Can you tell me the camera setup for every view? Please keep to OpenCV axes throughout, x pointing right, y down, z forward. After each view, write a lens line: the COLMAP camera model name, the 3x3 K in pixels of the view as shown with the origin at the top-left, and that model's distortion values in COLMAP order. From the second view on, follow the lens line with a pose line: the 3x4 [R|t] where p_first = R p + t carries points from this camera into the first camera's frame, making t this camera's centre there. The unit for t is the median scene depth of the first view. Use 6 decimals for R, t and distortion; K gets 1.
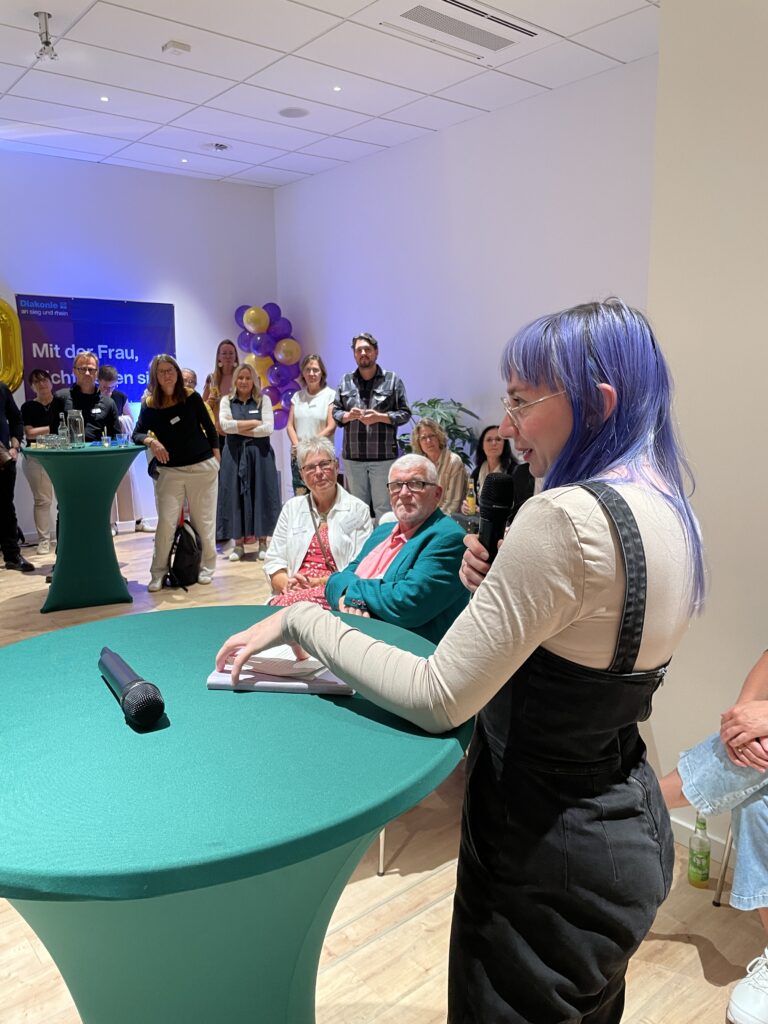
lens RADIAL K [[784.5, 0, 389.6], [0, 784.5, 508.7], [0, 0, 1]] dist [0.075470, -0.075153]
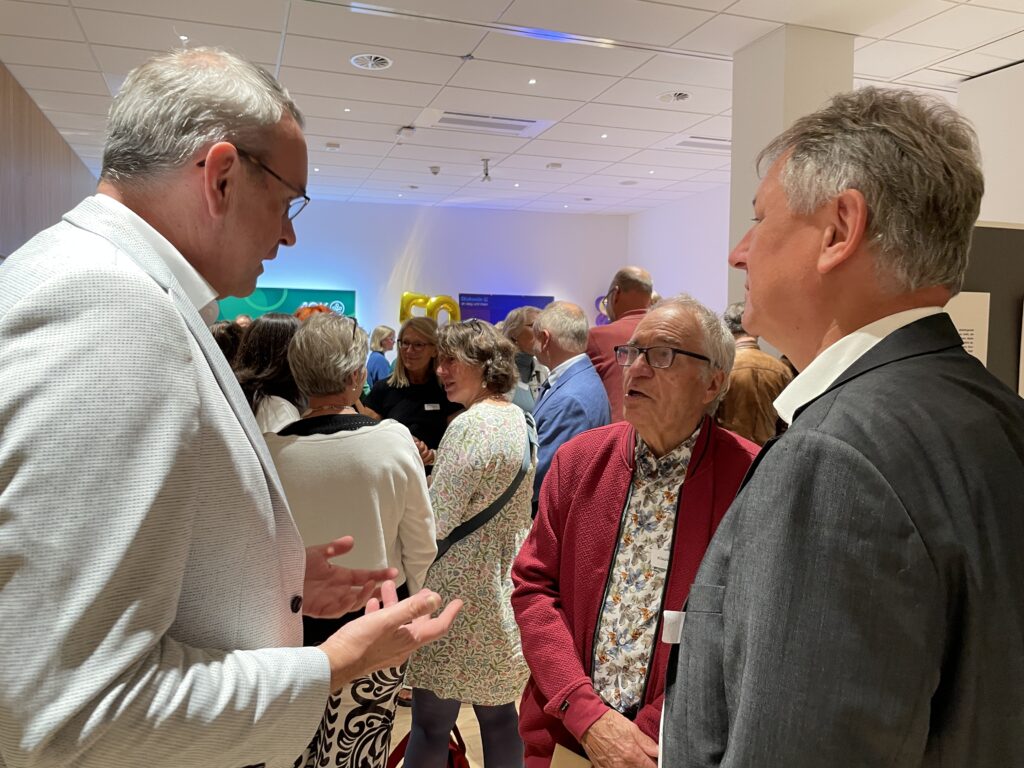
lens RADIAL K [[784.5, 0, 510.0], [0, 784.5, 386.3], [0, 0, 1]] dist [0.075470, -0.075153]
pose [[0.937166, 0.038865, -0.346713, 0.180737], [-0.076564, 0.992461, -0.095702, 0.060609], [0.340379, 0.116234, 0.933076, -0.414899]]
